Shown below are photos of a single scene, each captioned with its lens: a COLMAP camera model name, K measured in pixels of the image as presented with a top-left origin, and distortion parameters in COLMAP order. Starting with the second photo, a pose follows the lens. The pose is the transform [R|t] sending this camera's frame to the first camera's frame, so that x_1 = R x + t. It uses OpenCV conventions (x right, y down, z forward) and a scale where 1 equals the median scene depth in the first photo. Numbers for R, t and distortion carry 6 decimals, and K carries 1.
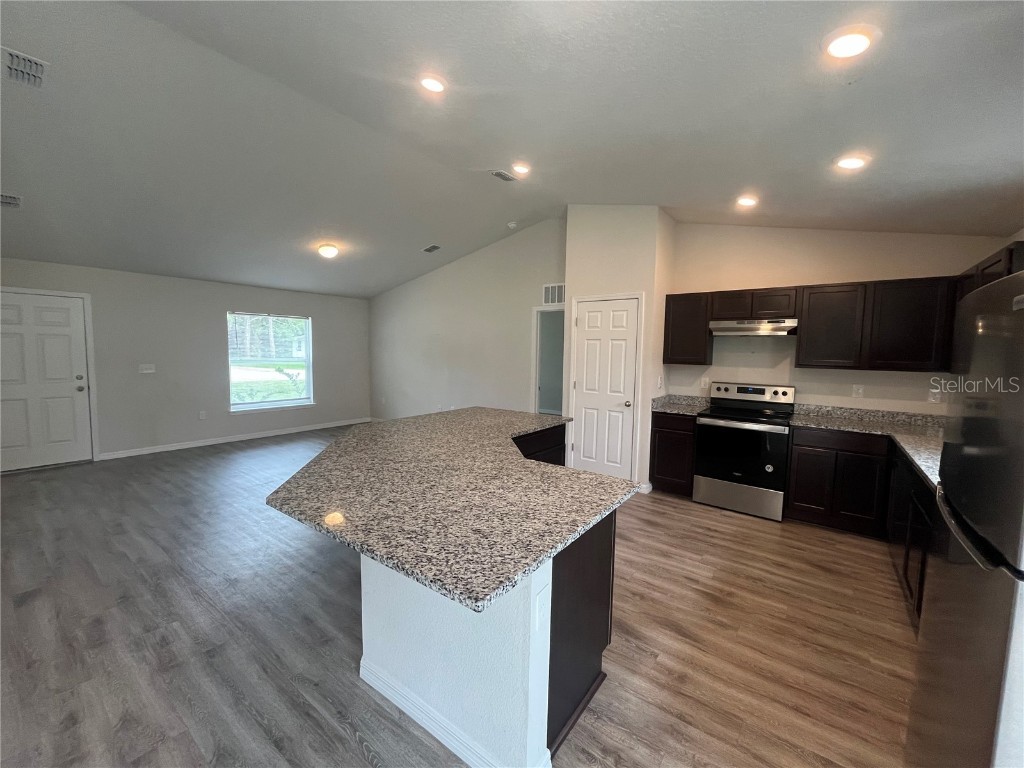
lens RADIAL K [[415.9, 0, 511.3], [0, 415.9, 382.1], [0, 0, 1]] dist [-0.000665, -0.000490]
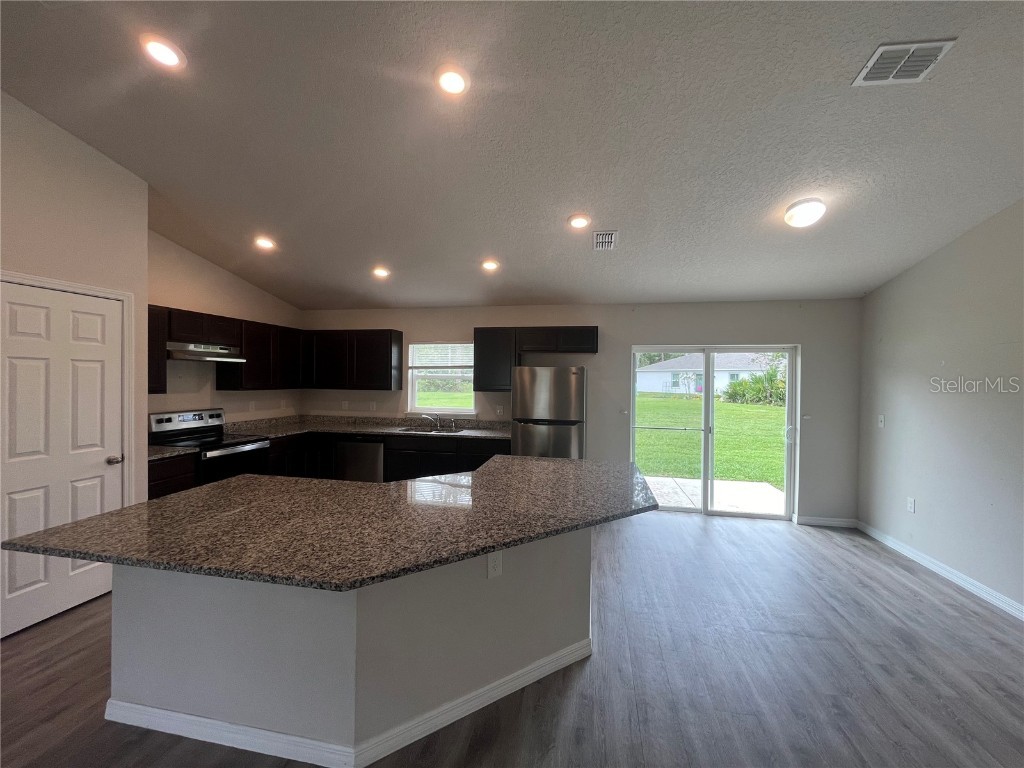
lens RADIAL K [[415.9, 0, 511.3], [0, 415.9, 382.1], [0, 0, 1]] dist [-0.000665, -0.000490]
pose [[-0.421634, -0.032286, 0.906191, -0.608456], [0.051023, 0.996938, 0.059259, -0.081471], [-0.905330, 0.071222, -0.418695, 0.752223]]
